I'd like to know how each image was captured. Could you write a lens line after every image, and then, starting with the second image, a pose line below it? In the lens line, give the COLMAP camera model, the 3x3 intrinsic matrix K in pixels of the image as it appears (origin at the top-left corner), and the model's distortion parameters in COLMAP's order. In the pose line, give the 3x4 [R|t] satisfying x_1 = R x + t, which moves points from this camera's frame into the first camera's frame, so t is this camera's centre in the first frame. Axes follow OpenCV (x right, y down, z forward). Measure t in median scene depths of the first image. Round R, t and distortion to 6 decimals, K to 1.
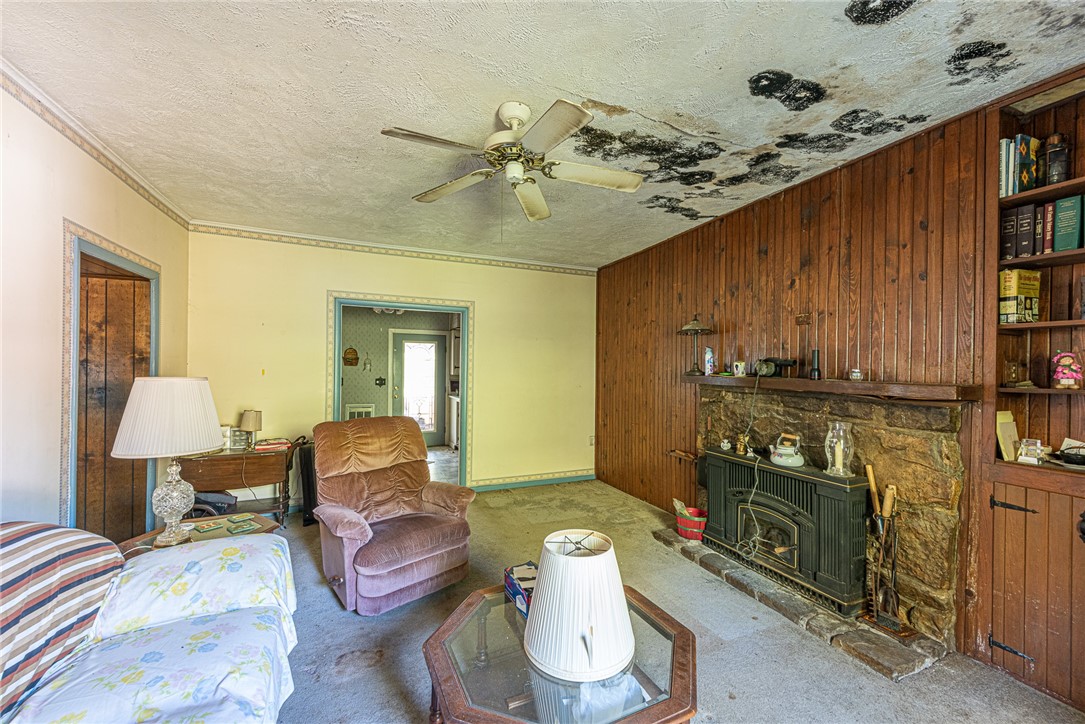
lens RADIAL K [[421.2, 0, 547.8], [0, 421.2, 367.6], [0, 0, 1]] dist [-0.000726, -0.000596]
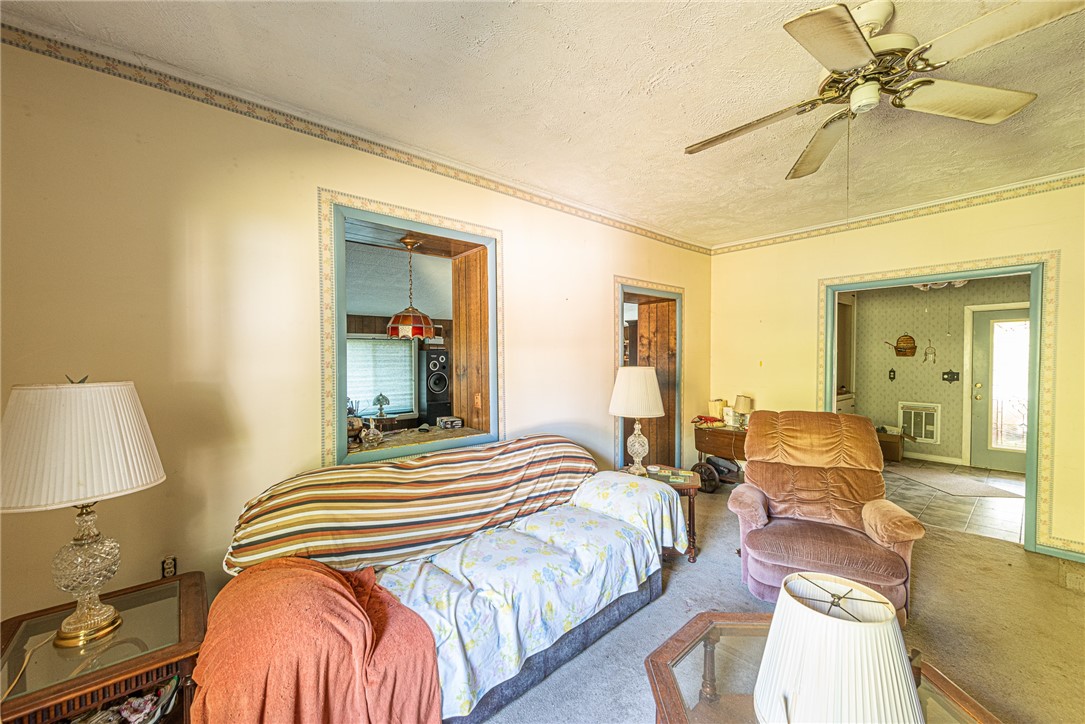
lens RADIAL K [[421.2, 0, 547.8], [0, 421.2, 367.6], [0, 0, 1]] dist [-0.000726, -0.000596]
pose [[0.288000, 0.011319, -0.957563, 0.332974], [0.008253, 0.999864, 0.014301, 0.000651], [0.957595, -0.012021, 0.287868, 0.168229]]
